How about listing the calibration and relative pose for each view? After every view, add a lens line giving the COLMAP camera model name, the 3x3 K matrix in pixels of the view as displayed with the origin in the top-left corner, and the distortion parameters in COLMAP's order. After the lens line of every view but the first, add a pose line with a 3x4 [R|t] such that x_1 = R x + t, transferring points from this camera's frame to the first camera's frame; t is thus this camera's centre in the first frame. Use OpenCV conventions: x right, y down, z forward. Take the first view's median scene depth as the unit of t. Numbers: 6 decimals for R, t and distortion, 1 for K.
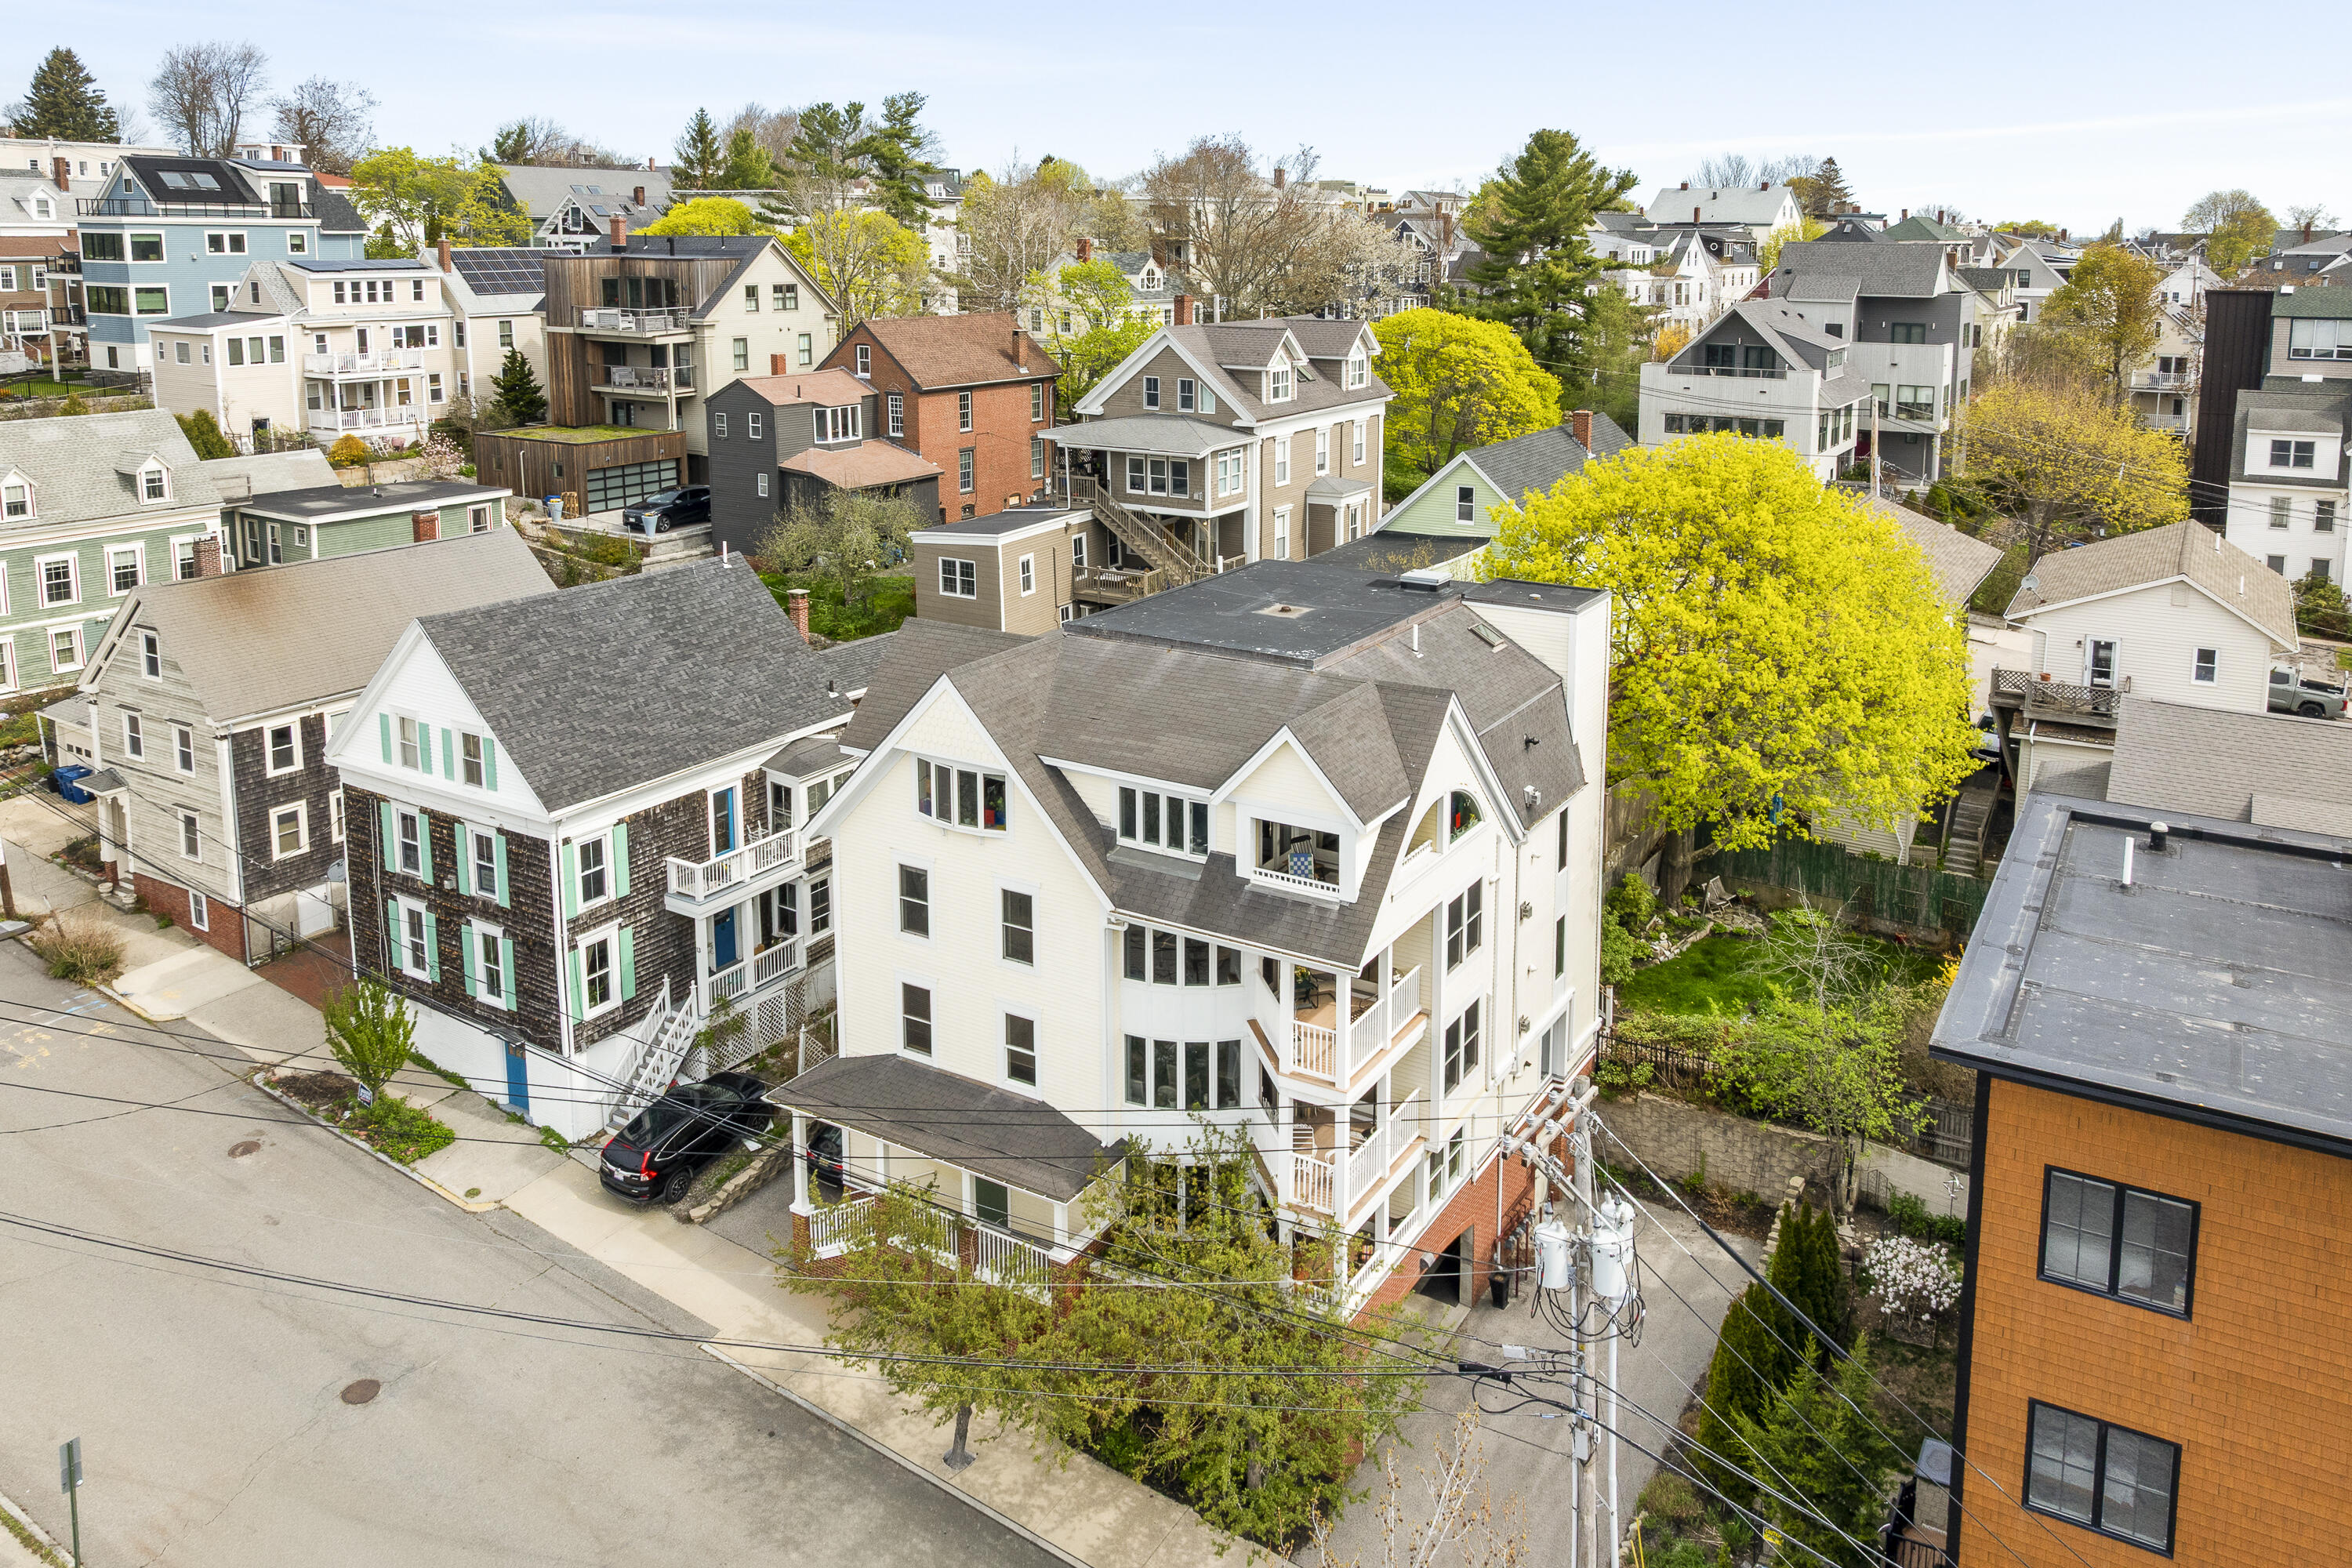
lens RADIAL K [[1724.4, 0, 1231.0], [0, 1724.4, 450.8], [0, 0, 1]] dist [-0.004687, -0.002107]
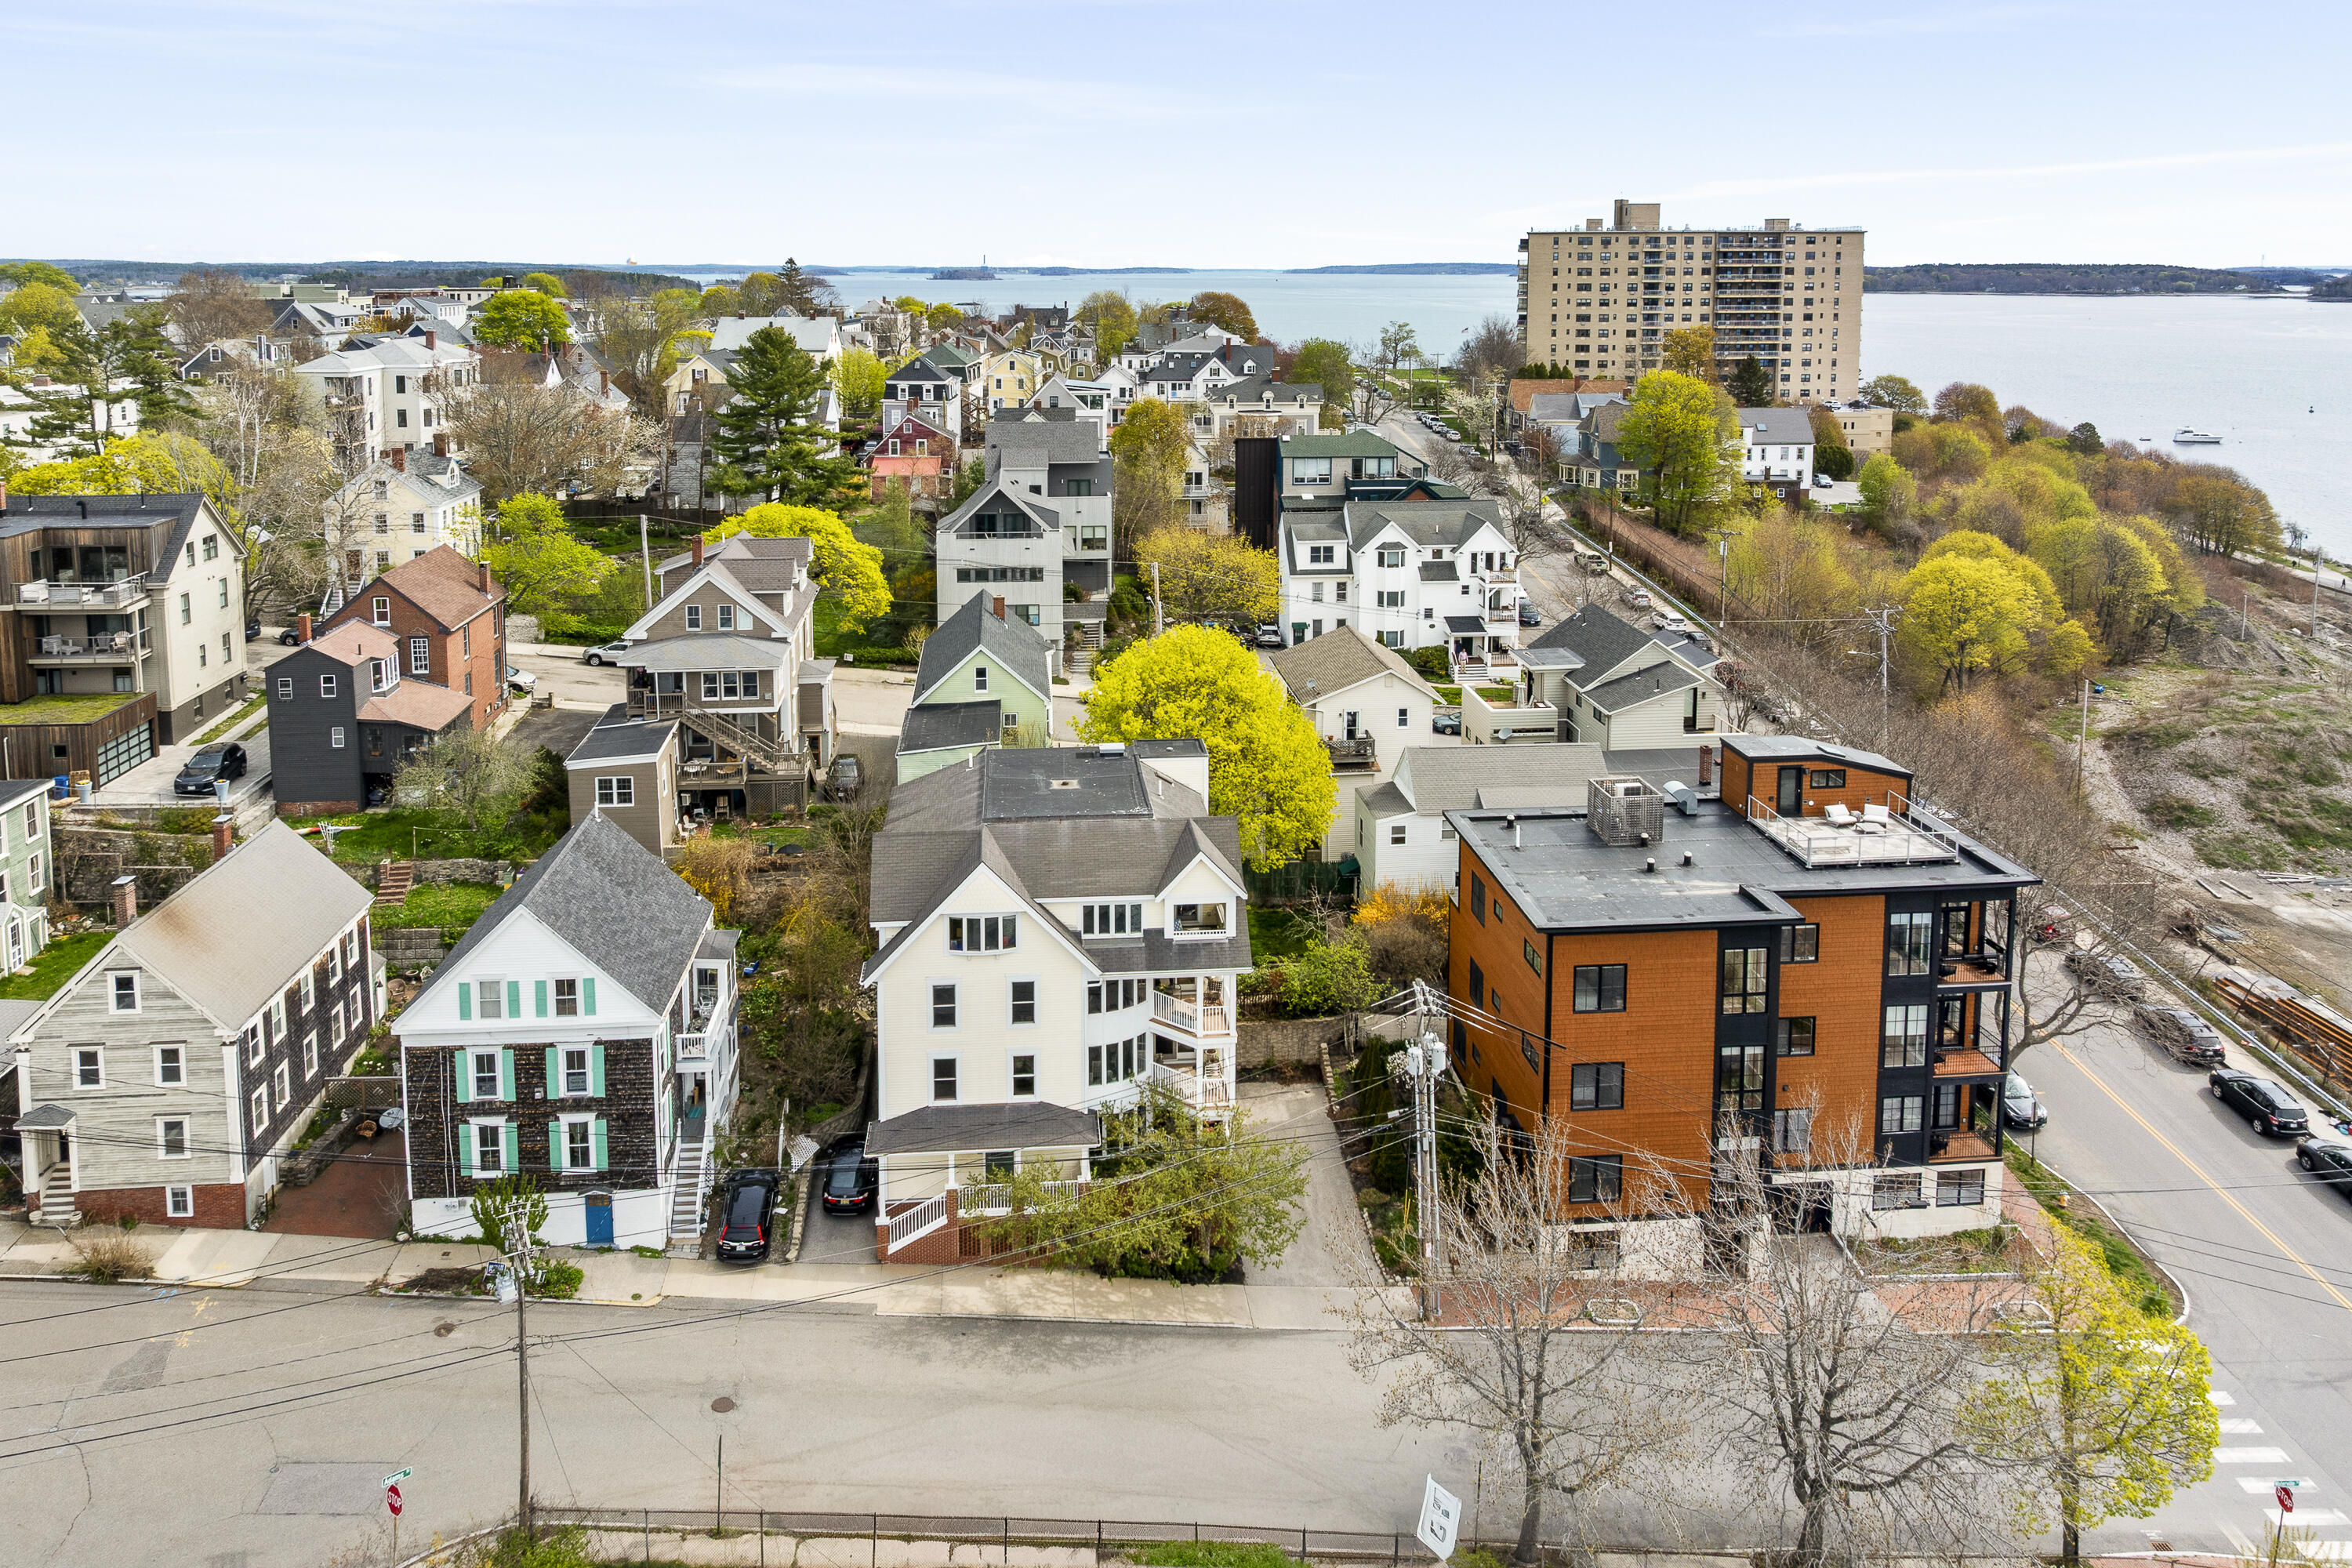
lens RADIAL K [[1737.0, 0, 1170.1], [0, 1737.0, 441.5], [0, 0, 1]] dist [0.000476, -0.004401]
pose [[0.810537, -0.063813, 0.582201, -0.857398], [0.078144, 0.996942, 0.000481, -0.234444], [-0.580451, 0.045105, 0.813045, -0.444836]]
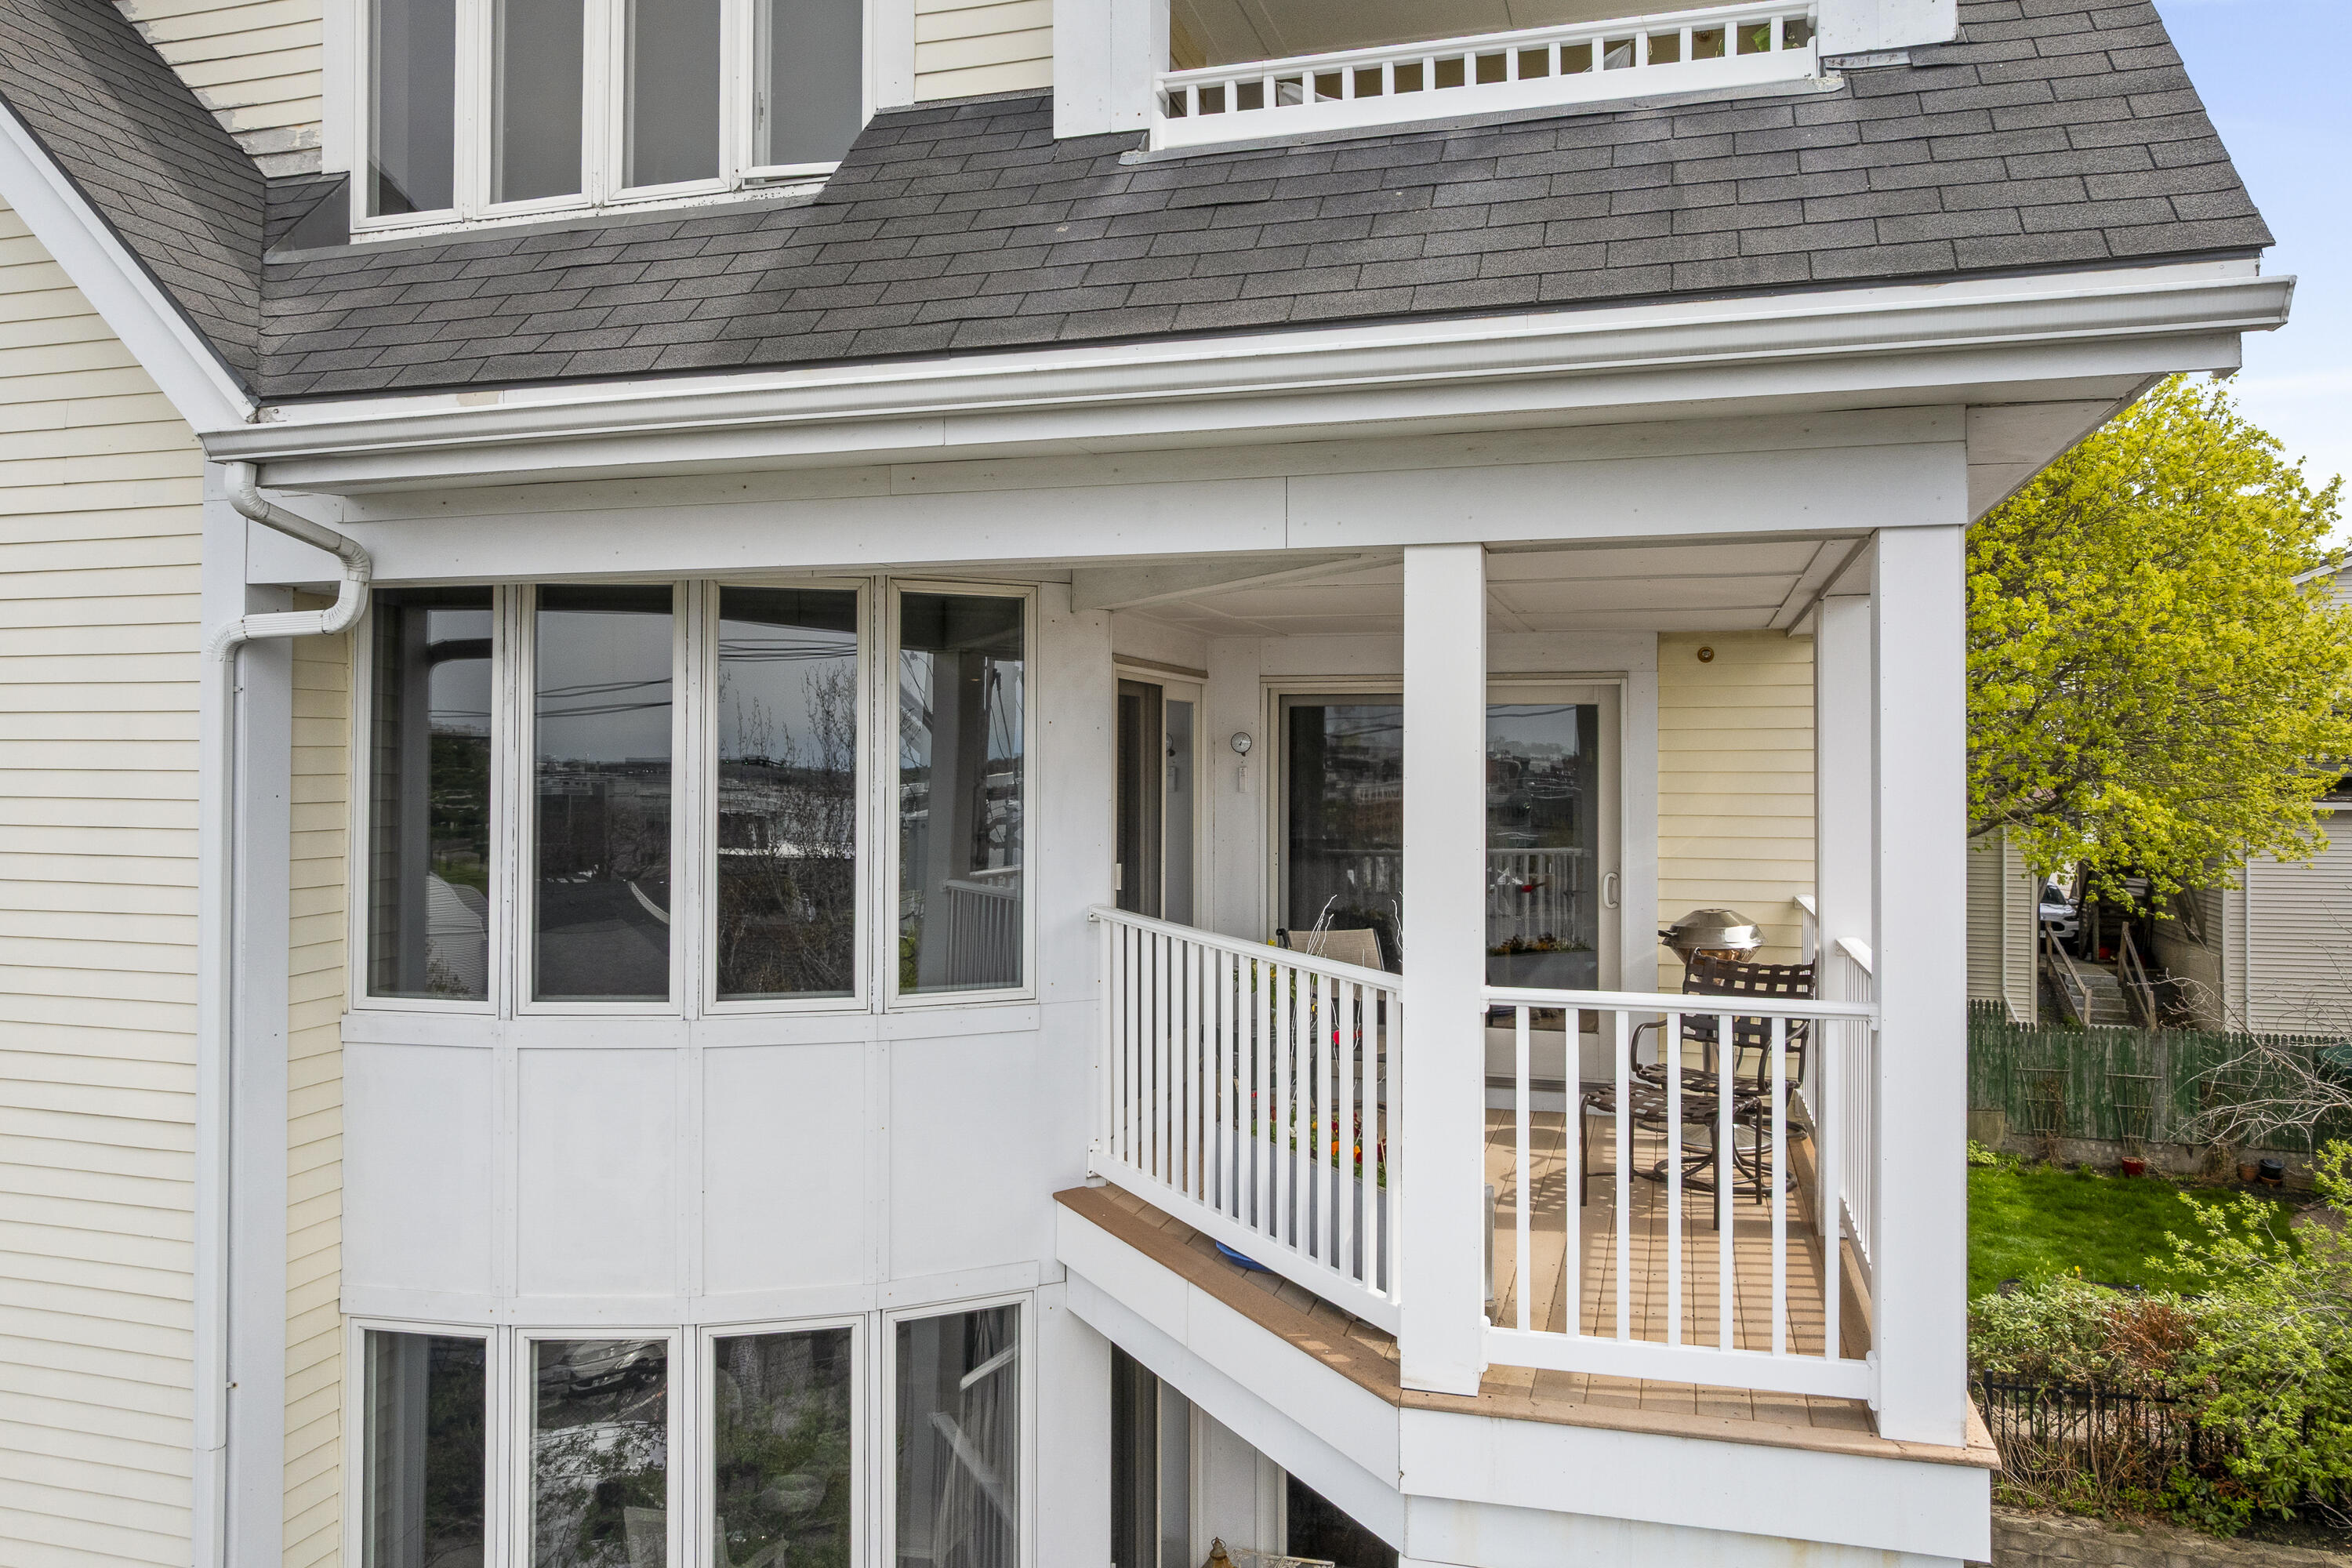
lens RADIAL K [[1622.5, 0, 1177.9], [0, 1622.5, 729.0], [0, 0, 1]] dist [-0.001372, 0.000556]
pose [[0.971597, 0.001345, 0.236637, -0.017129], [0.033339, 0.989232, -0.142508, 0.264947], [-0.234280, 0.146350, 0.961090, 0.708554]]
